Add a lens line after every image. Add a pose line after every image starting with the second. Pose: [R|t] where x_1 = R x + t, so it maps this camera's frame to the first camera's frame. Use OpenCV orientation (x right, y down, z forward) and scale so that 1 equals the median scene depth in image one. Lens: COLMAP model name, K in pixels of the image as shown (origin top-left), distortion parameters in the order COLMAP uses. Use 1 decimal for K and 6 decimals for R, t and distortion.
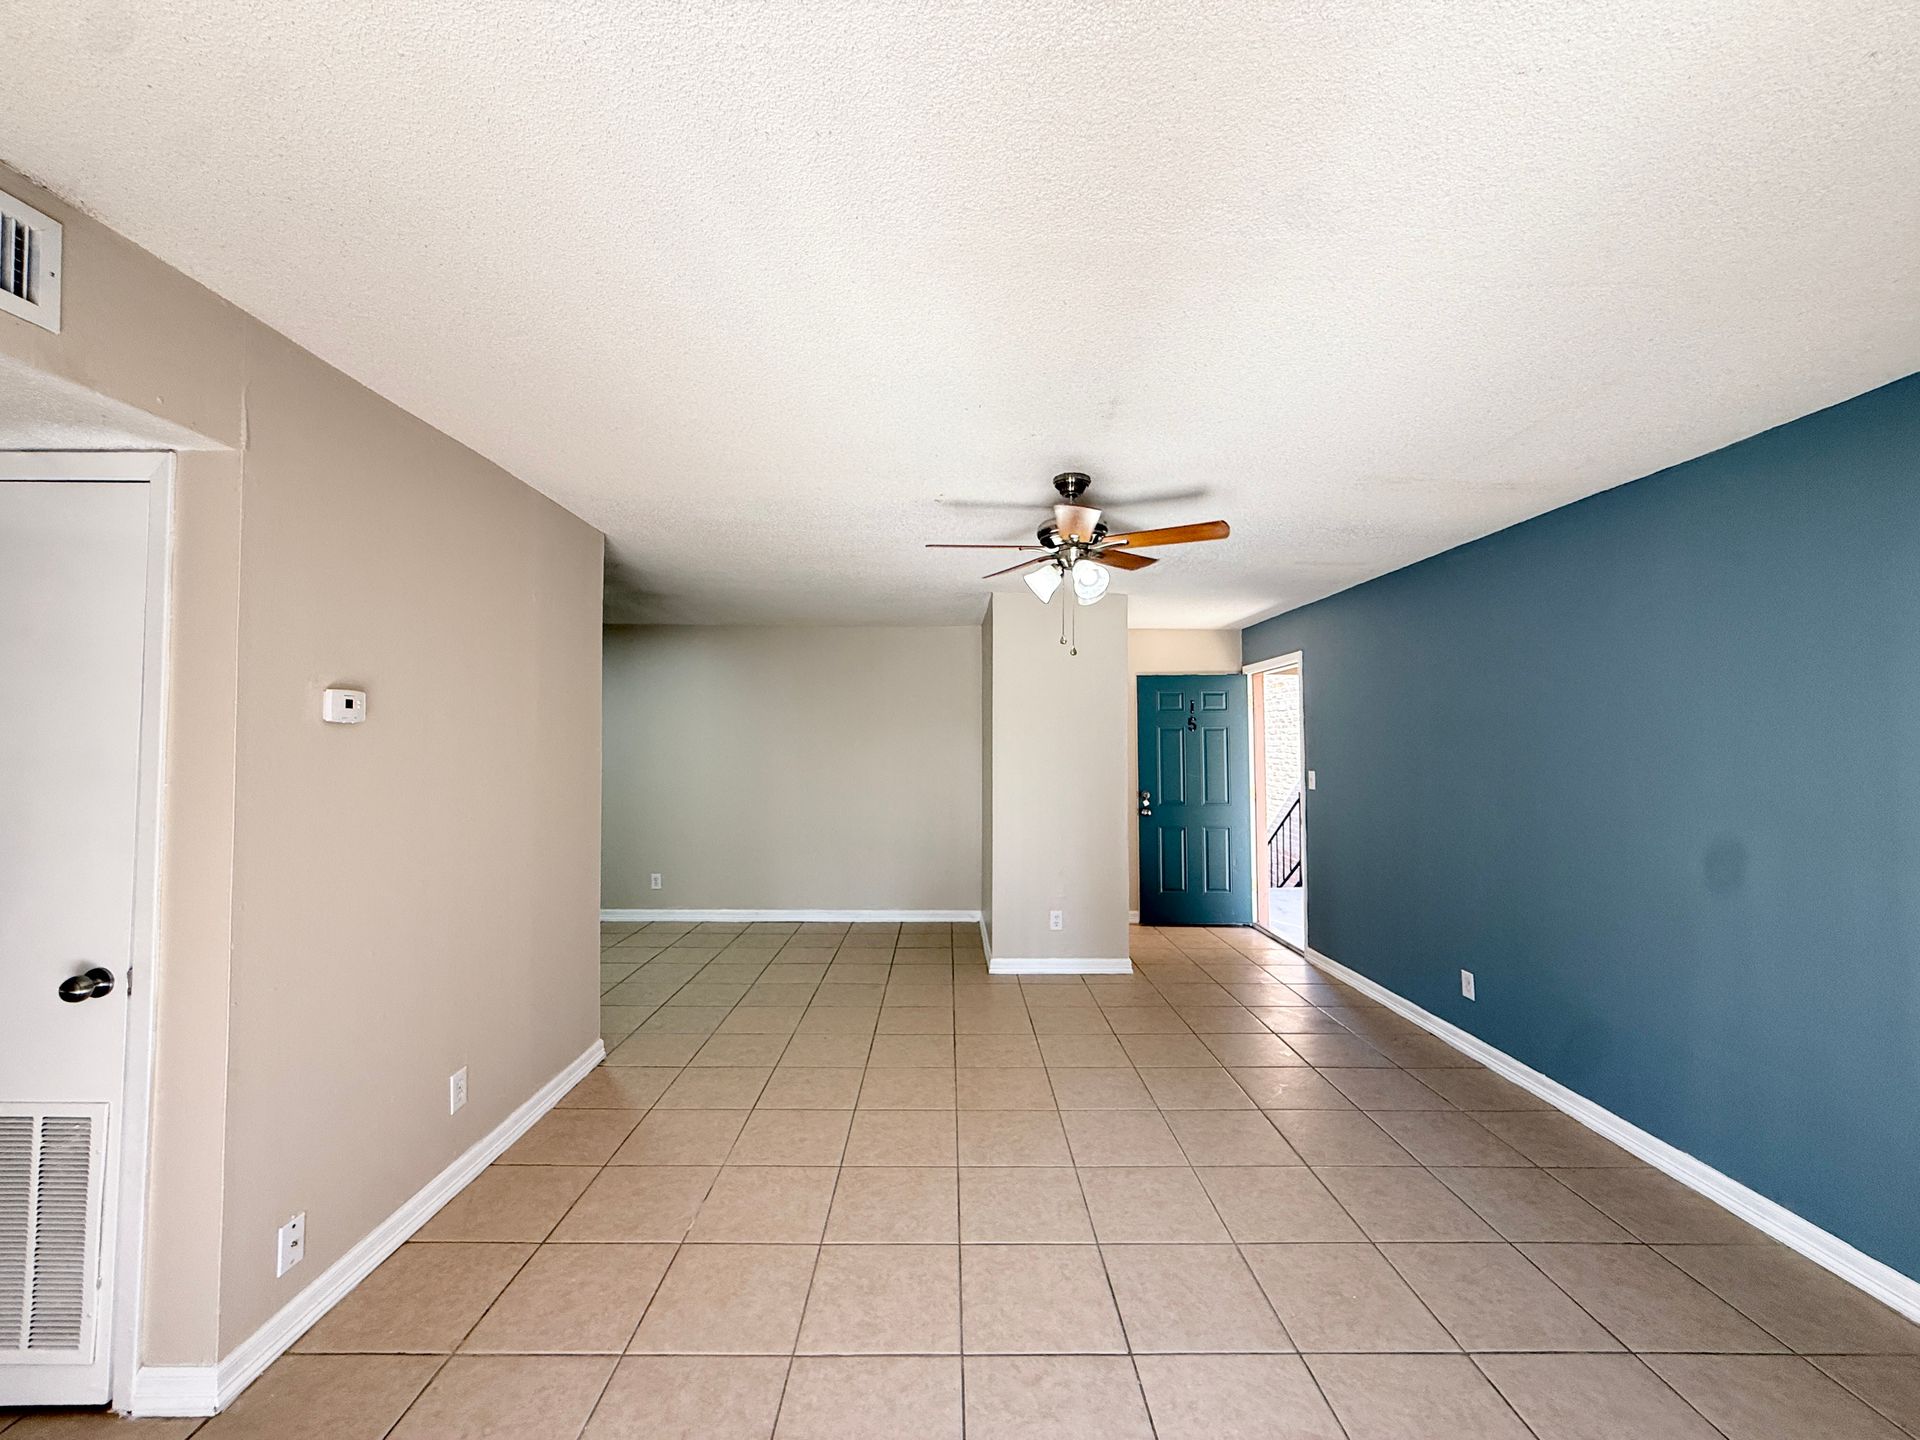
lens RADIAL K [[760.7, 0, 962.3], [0, 760.7, 718.5], [0, 0, 1]] dist [-0.000476, 0.000163]
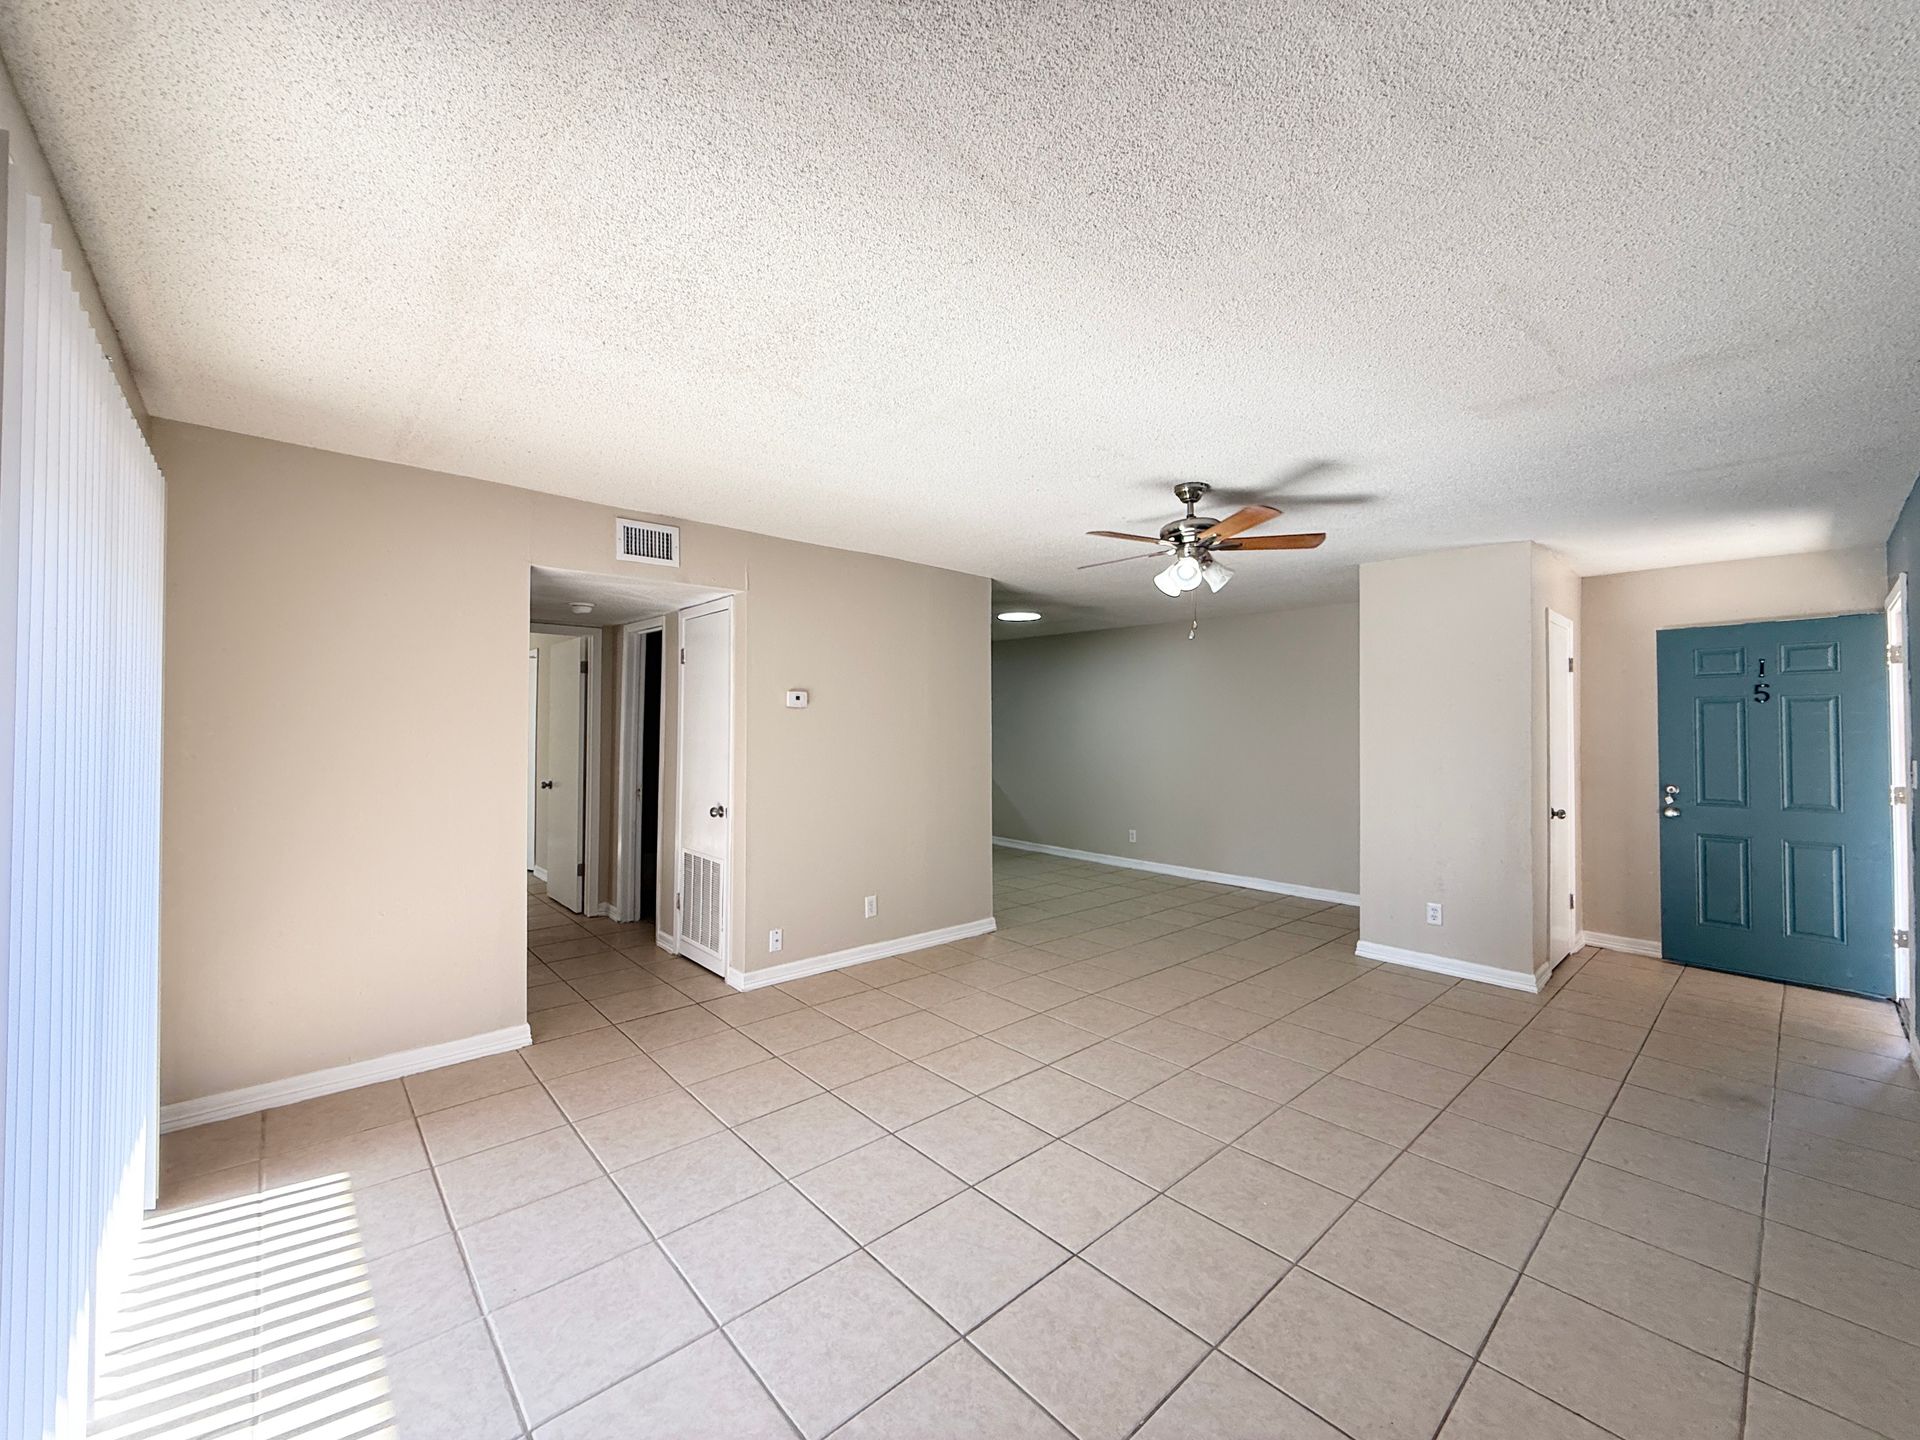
lens RADIAL K [[760.7, 0, 962.3], [0, 760.7, 718.5], [0, 0, 1]] dist [-0.000476, 0.000163]
pose [[0.663293, -0.009751, -0.748296, 0.649662], [0.021399, 0.999753, 0.005941, 0.020915], [0.748054, -0.019954, 0.663338, -0.034400]]
